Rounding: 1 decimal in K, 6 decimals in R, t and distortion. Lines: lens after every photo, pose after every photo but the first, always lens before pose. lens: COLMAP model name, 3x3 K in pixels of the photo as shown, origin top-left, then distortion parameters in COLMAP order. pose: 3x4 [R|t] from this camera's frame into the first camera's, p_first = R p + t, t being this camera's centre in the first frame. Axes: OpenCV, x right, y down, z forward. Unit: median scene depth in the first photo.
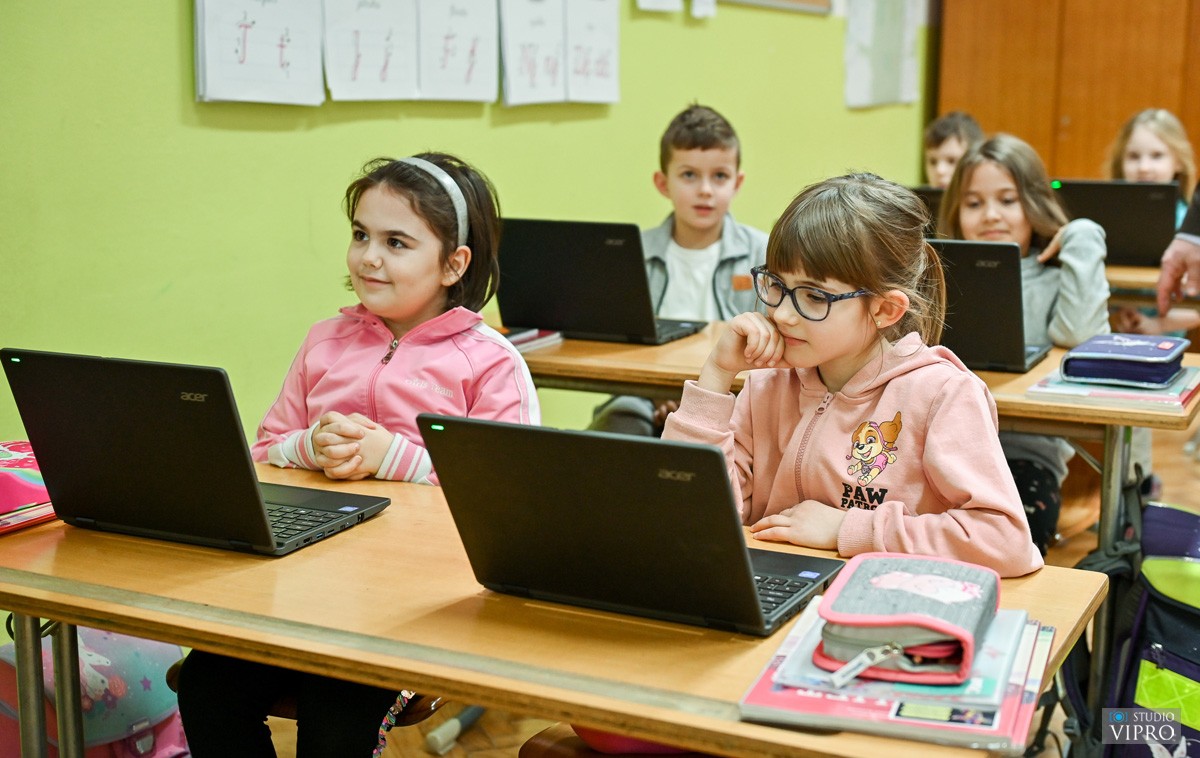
lens RADIAL K [[1577.6, 0, 513.4], [0, 1577.6, 378.1], [0, 0, 1]] dist [-0.036469, 0.000000]
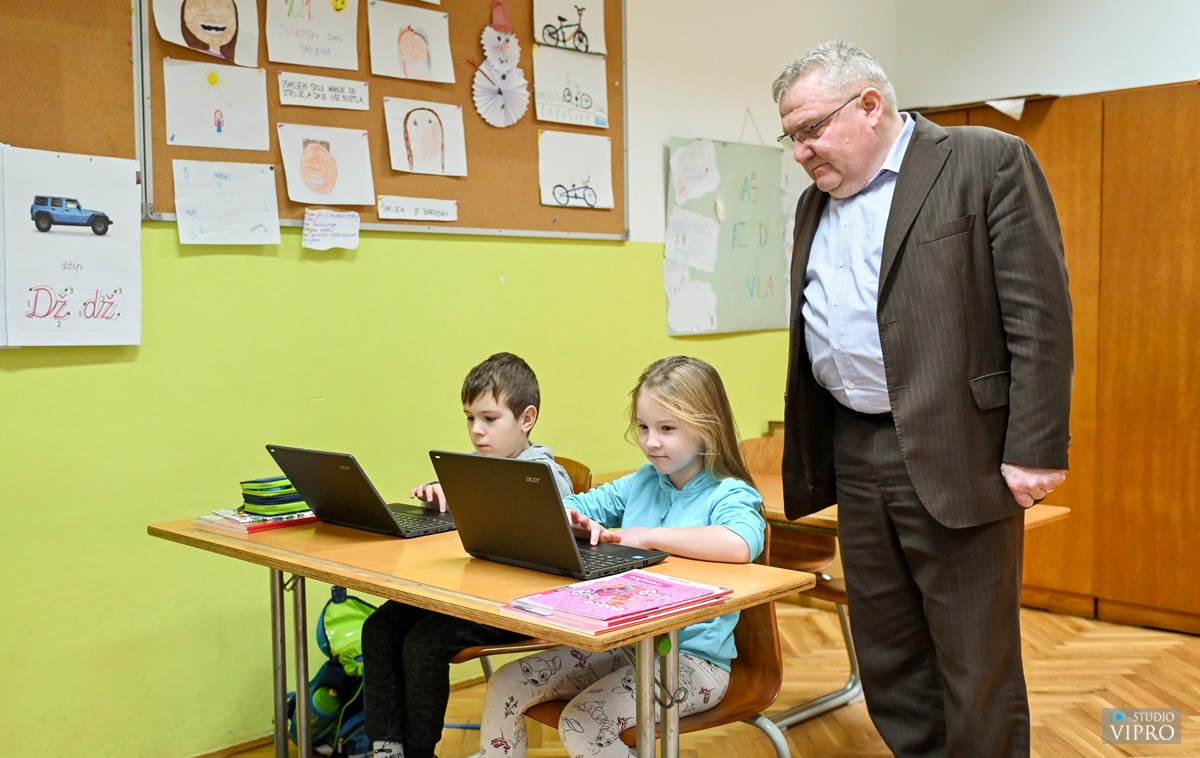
lens RADIAL K [[1277.9, 0, 517.3], [0, 1277.9, 392.3], [0, 0, 1]] dist [-0.006568, 0.000000]
pose [[0.959917, 0.018150, -0.279697, 0.689639], [-0.046476, 0.994394, -0.094976, -0.120329], [0.276406, 0.104169, 0.955379, 0.484023]]
